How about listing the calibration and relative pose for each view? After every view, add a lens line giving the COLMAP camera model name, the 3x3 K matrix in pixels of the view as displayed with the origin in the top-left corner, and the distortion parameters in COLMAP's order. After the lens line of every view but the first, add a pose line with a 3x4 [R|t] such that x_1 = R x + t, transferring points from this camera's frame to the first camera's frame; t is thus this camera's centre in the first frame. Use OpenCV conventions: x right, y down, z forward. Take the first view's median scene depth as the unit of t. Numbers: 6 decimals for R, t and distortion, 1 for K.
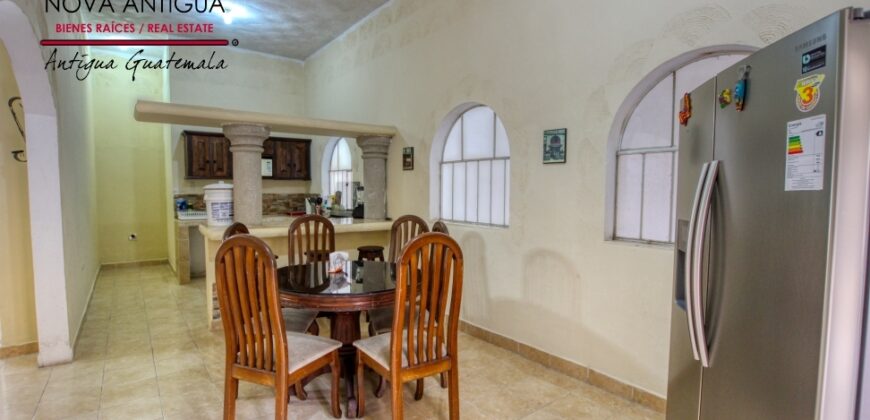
lens RADIAL K [[404.0, 0, 430.9], [0, 404.0, 214.1], [0, 0, 1]] dist [-0.027460, -0.000130]
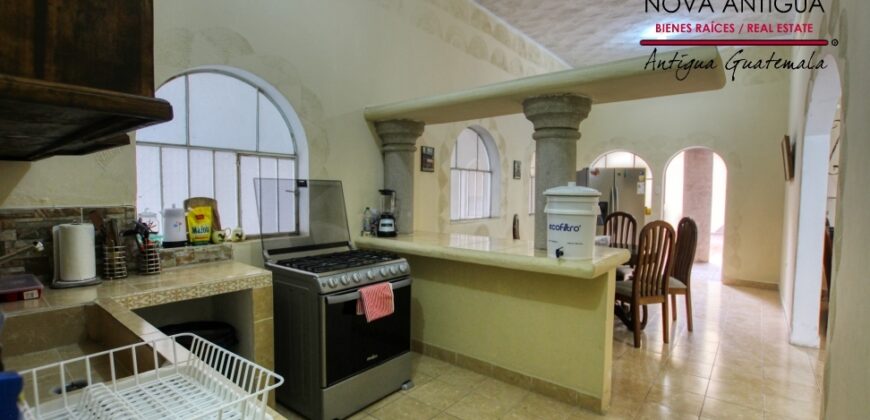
lens RADIAL K [[404.0, 0, 430.9], [0, 404.0, 214.1], [0, 0, 1]] dist [-0.027460, -0.000130]
pose [[-0.230104, -0.056754, 0.971510, -0.950137], [0.056131, 0.995862, 0.071471, -0.079804], [-0.971546, 0.070978, -0.225966, 1.217134]]
